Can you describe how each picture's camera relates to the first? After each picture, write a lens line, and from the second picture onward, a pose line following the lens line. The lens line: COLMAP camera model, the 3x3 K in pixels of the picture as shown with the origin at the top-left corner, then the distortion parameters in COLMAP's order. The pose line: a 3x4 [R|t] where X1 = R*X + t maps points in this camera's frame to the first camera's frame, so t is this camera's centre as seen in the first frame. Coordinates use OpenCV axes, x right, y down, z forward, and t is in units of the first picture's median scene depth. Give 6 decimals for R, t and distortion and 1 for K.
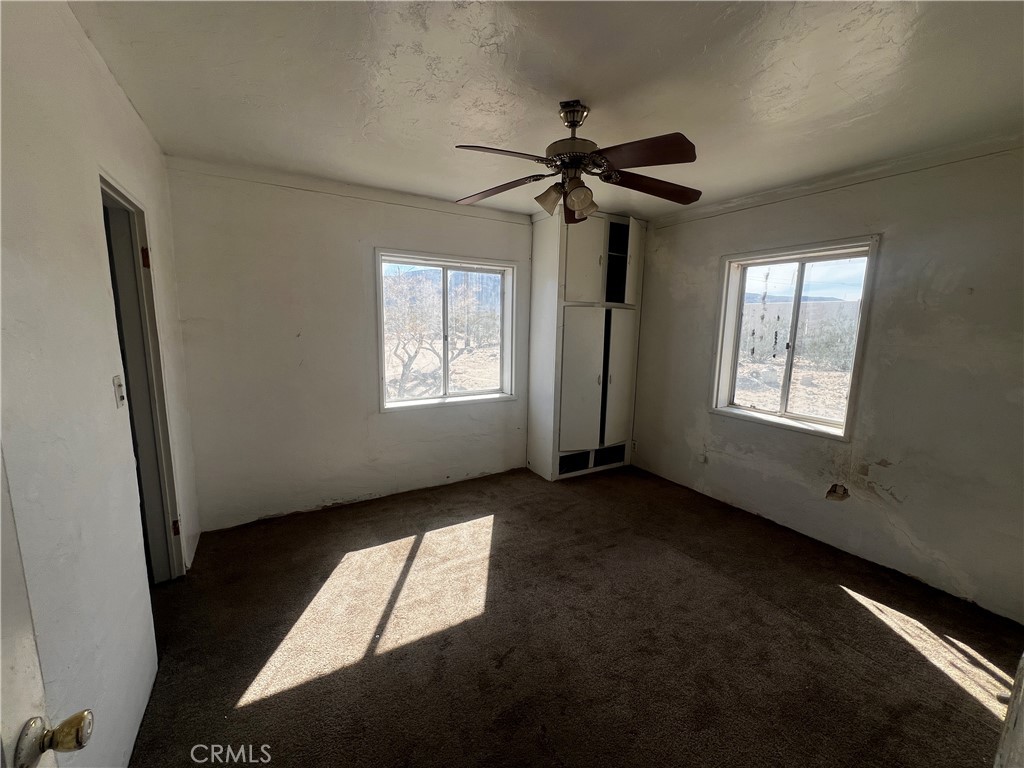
lens RADIAL K [[408.9, 0, 510.1], [0, 408.9, 384.3], [0, 0, 1]] dist [0.002060, 0.000329]
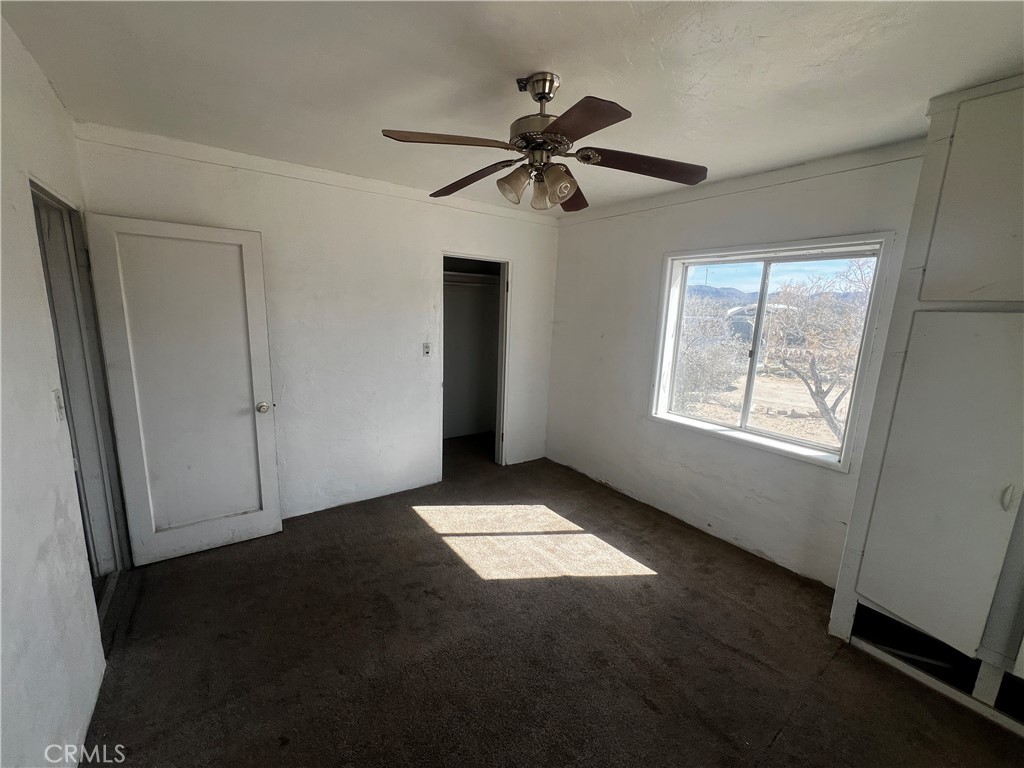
lens RADIAL K [[408.9, 0, 509.8], [0, 408.9, 384.3], [0, 0, 1]] dist [0.002060, 0.000329]
pose [[0.099337, 0.167526, -0.980850, 0.712526], [-0.183584, 0.971890, 0.147402, -0.113668], [0.977972, 0.165426, 0.127300, 0.610355]]
